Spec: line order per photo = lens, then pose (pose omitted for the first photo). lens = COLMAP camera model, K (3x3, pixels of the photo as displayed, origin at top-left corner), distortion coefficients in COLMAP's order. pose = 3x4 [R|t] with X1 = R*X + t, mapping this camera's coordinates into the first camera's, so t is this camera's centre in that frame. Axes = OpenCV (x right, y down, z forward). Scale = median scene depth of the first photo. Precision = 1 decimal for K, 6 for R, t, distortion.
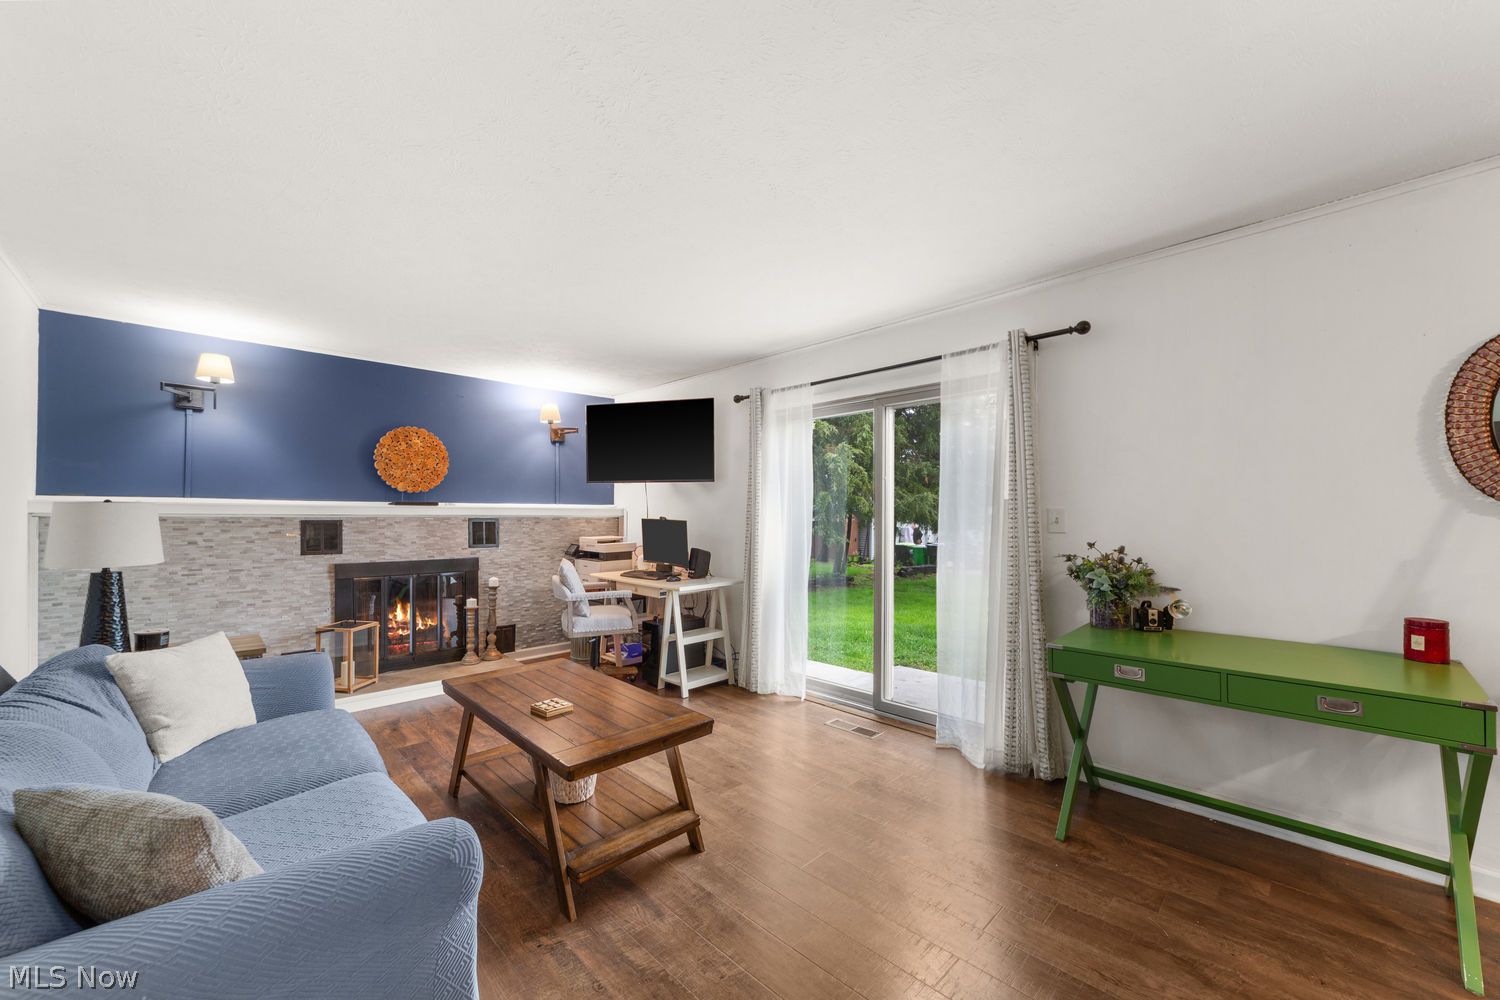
lens RADIAL K [[577.8, 0, 744.9], [0, 577.8, 514.5], [0, 0, 1]] dist [-0.011853, 0.004966]
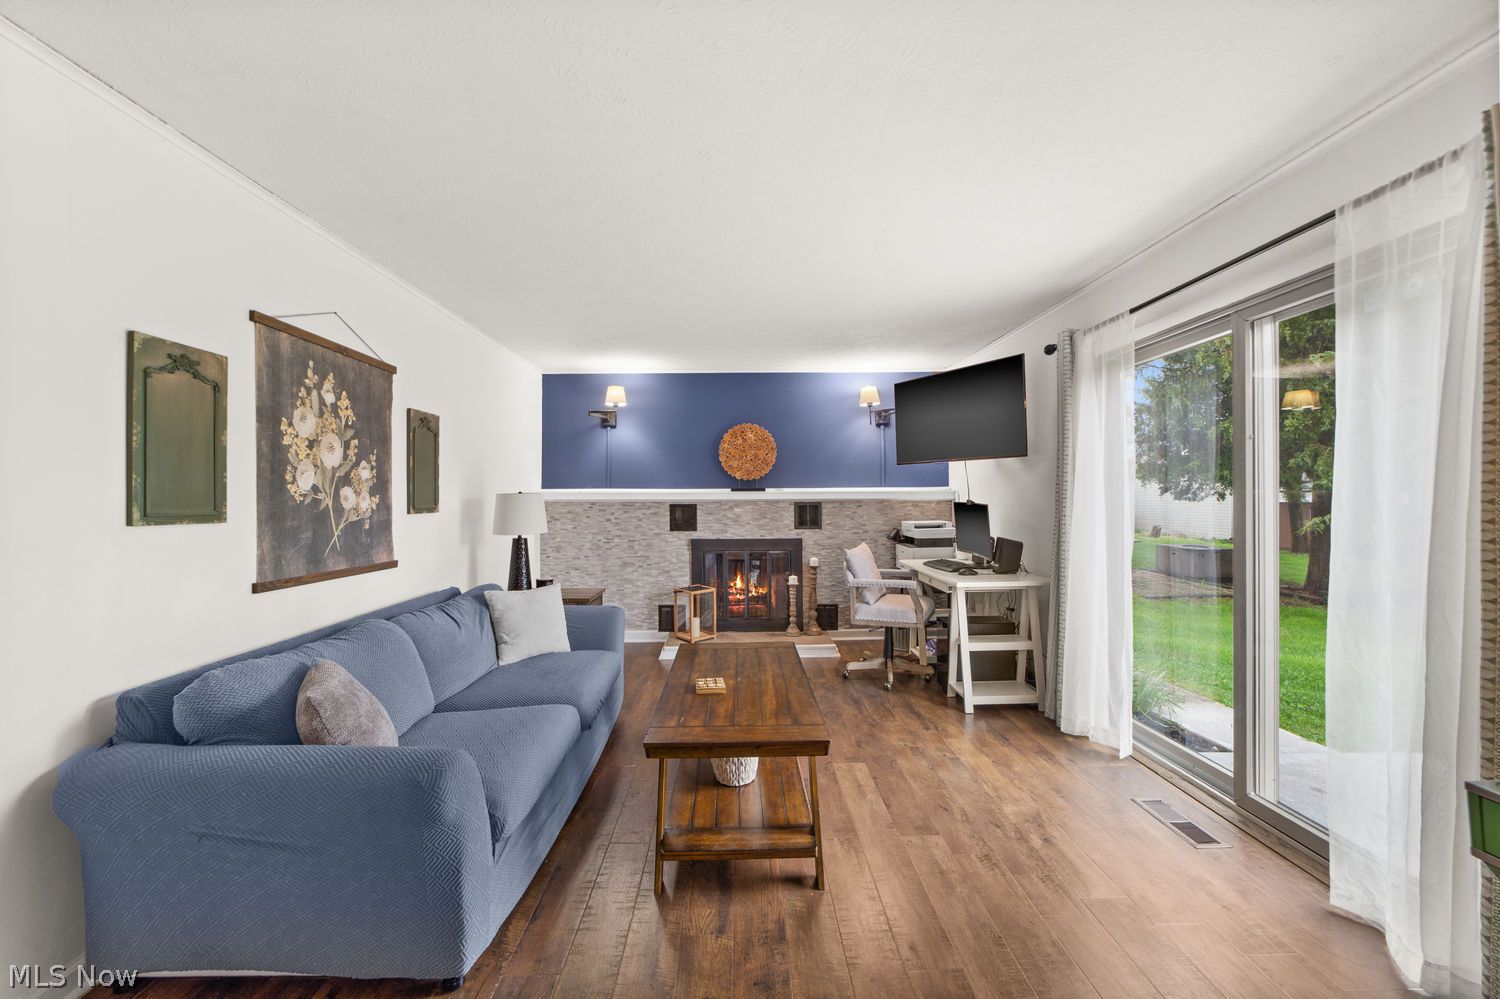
lens RADIAL K [[577.8, 0, 749.2], [0, 577.8, 497.7], [0, 0, 1]] dist [-0.011853, 0.004966]
pose [[0.731305, -0.006883, -0.682016, 0.237161], [0.008329, 0.999965, -0.001160, -0.001265], [0.682000, -0.004832, 0.731336, 0.160560]]
